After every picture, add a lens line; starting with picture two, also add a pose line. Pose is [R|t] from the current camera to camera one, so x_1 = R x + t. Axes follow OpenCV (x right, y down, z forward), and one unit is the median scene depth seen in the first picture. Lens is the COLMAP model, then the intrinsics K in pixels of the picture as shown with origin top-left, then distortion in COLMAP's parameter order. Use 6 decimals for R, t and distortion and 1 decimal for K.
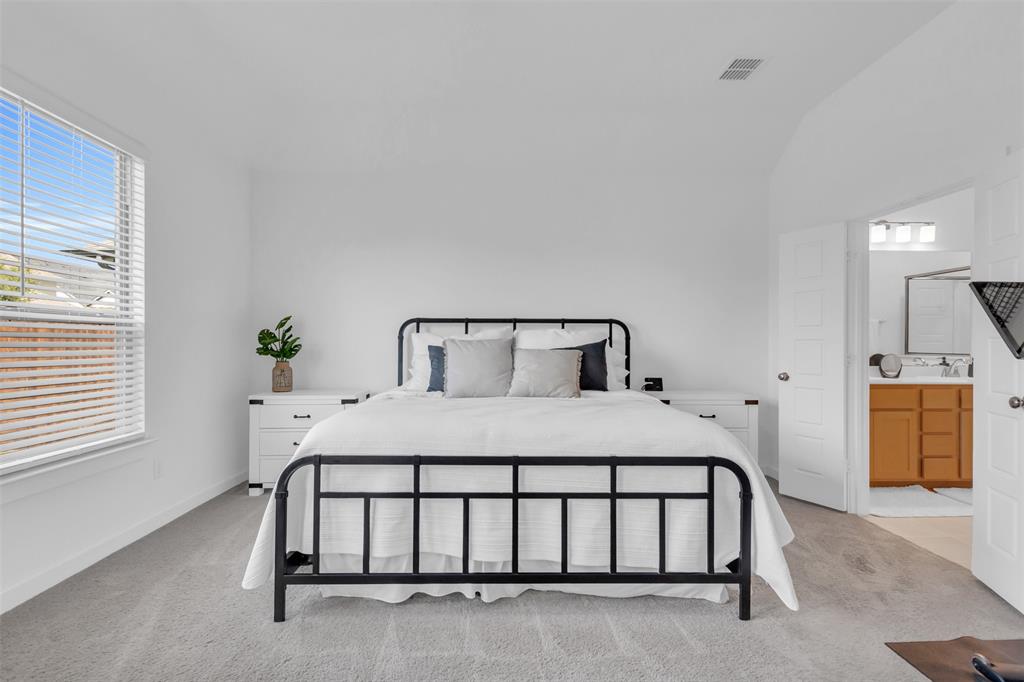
lens RADIAL K [[465.7, 0, 511.8], [0, 465.7, 342.5], [0, 0, 1]] dist [0.001876, 0.000186]
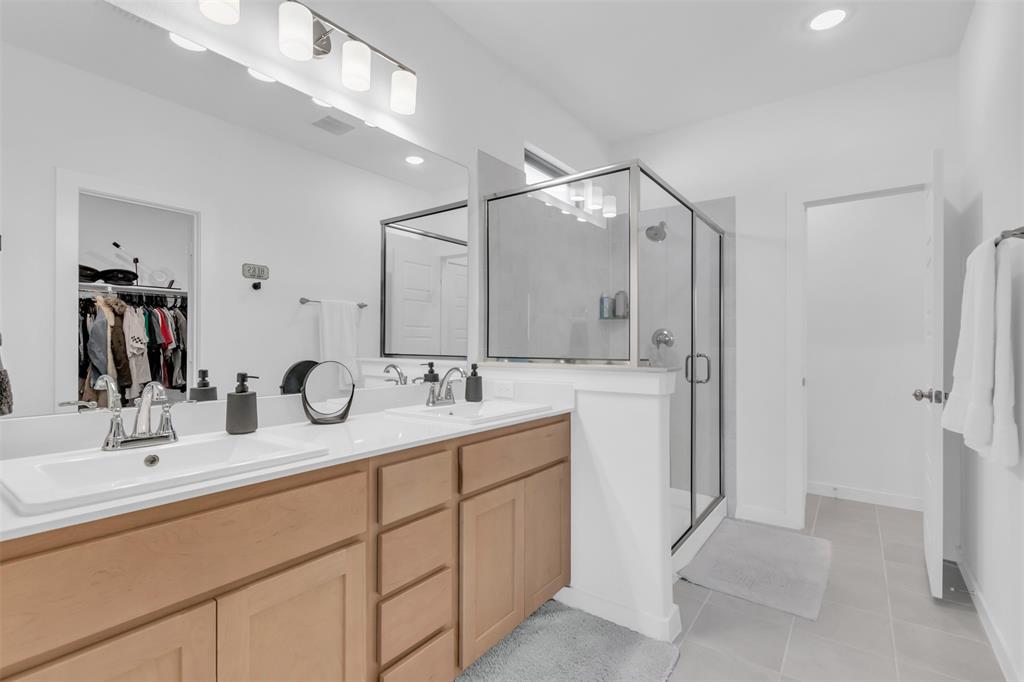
lens RADIAL K [[465.7, 0, 515.3], [0, 465.7, 342.8], [0, 0, 1]] dist [0.001876, 0.000186]
pose [[0.604475, -0.000989, 0.796624, 0.855313], [-0.002046, 0.999994, 0.002794, 0.011978], [-0.796622, -0.003319, 0.604469, 0.917959]]
